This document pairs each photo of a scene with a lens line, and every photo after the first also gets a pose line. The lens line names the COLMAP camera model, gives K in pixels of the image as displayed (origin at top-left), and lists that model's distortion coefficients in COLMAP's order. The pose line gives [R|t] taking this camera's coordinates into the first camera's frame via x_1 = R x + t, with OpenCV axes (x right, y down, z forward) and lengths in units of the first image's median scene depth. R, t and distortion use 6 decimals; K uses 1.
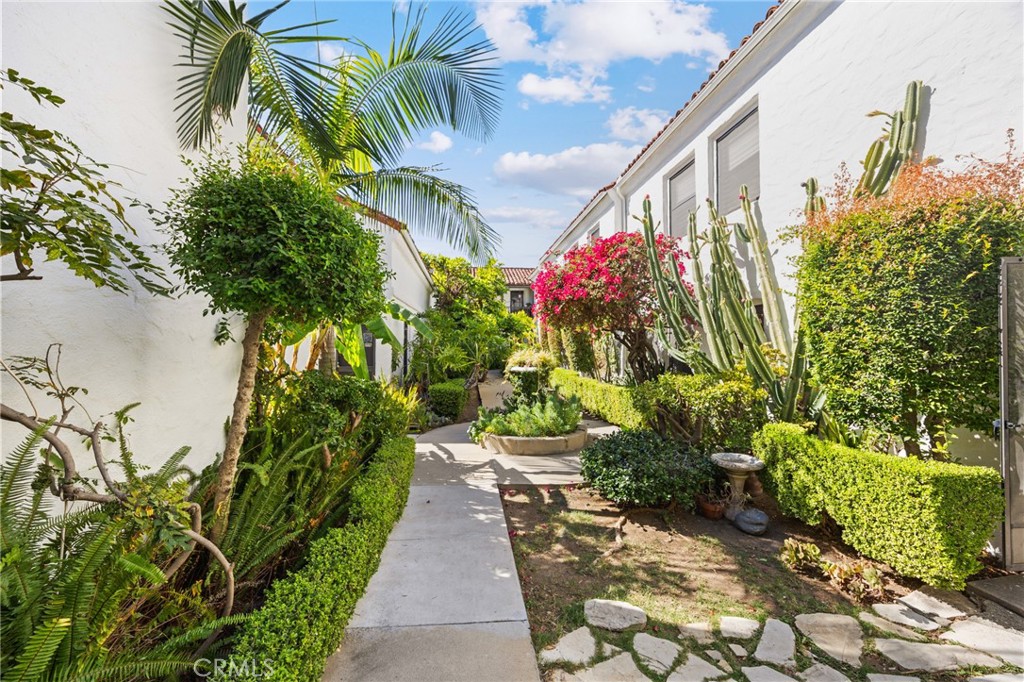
lens RADIAL K [[392.3, 0, 509.9], [0, 392.3, 341.2], [0, 0, 1]] dist [-0.001924, 0.000065]
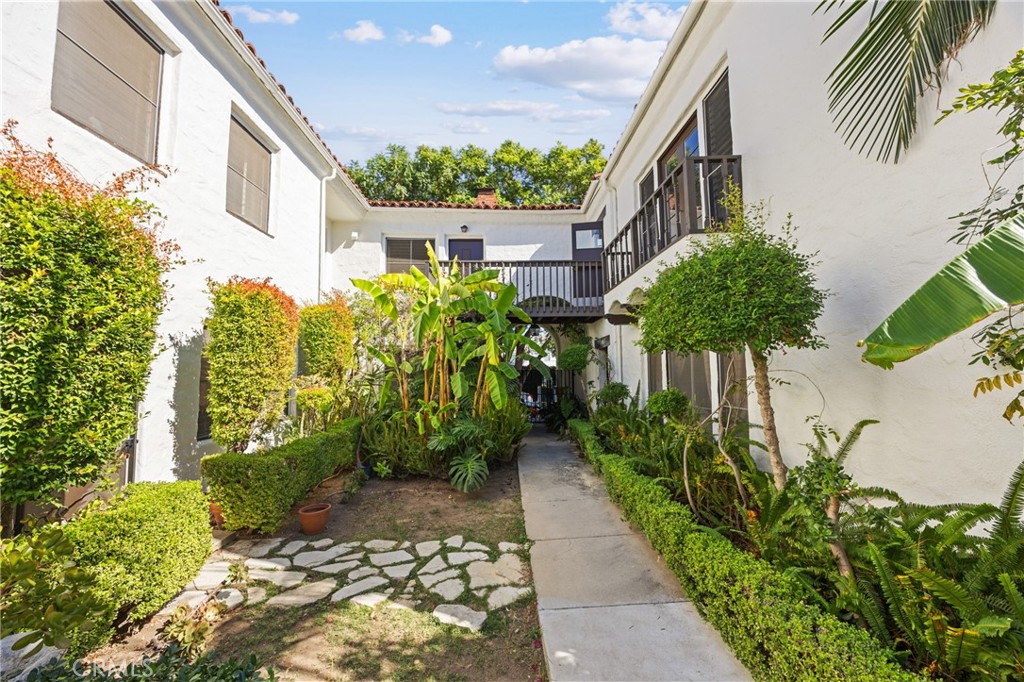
lens RADIAL K [[392.3, 0, 509.9], [0, 392.3, 341.2], [0, 0, 1]] dist [-0.001924, 0.000065]
pose [[-0.996941, 0.012125, 0.077210, 0.029772], [0.005266, 0.996069, -0.088429, 0.020391], [-0.077979, -0.087752, -0.993086, 2.252728]]
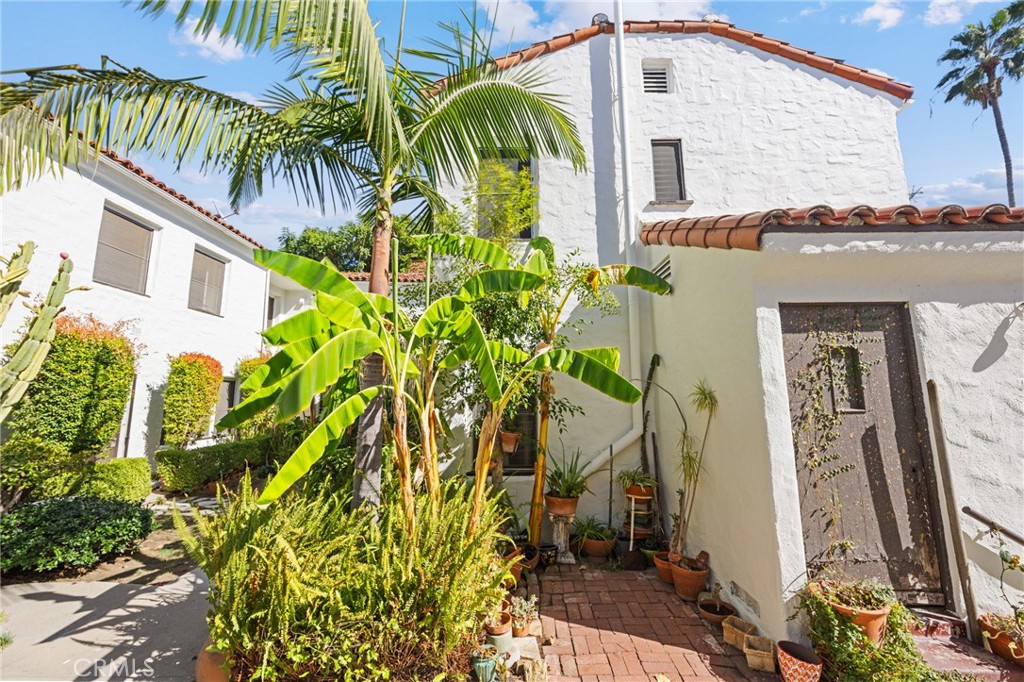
lens RADIAL K [[392.3, 0, 509.9], [0, 392.3, 341.2], [0, 0, 1]] dist [-0.001924, 0.000065]
pose [[-0.994859, 0.019360, 0.099399, -1.659498], [0.003381, 0.987358, -0.158473, -0.004365], [-0.101210, -0.157322, -0.982347, 3.576289]]
